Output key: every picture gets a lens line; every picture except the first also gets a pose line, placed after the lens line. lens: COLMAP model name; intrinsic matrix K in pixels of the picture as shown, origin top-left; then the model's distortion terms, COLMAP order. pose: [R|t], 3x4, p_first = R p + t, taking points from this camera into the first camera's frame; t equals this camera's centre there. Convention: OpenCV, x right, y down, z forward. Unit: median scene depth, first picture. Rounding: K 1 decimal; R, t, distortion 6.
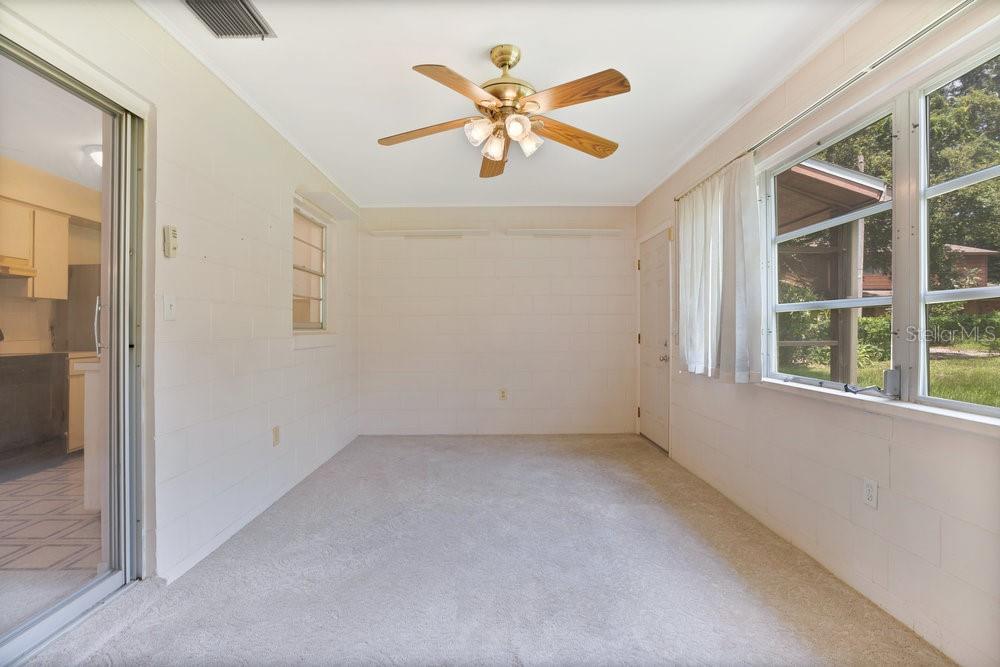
lens RADIAL K [[464.4, 0, 493.2], [0, 464.4, 333.0], [0, 0, 1]] dist [-0.065366, 0.022547]
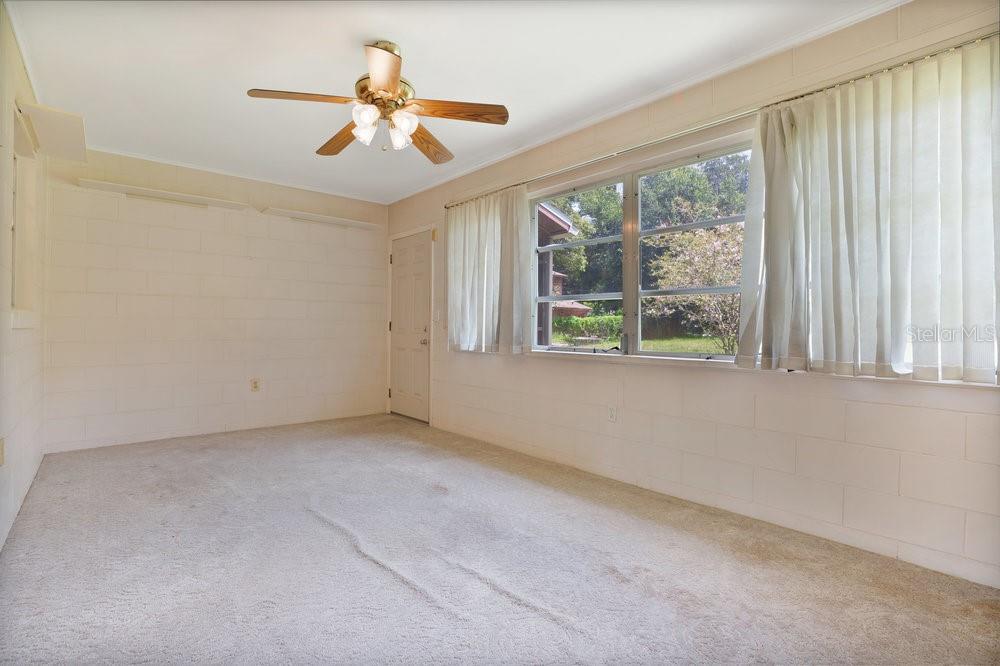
lens RADIAL K [[464.4, 0, 493.2], [0, 464.4, 332.5], [0, 0, 1]] dist [-0.065366, 0.022547]
pose [[0.754448, 0.004719, 0.656343, -0.337927], [-0.005967, 0.999982, -0.000331, 0.039918], [-0.656333, -0.003666, 0.754462, 0.009959]]
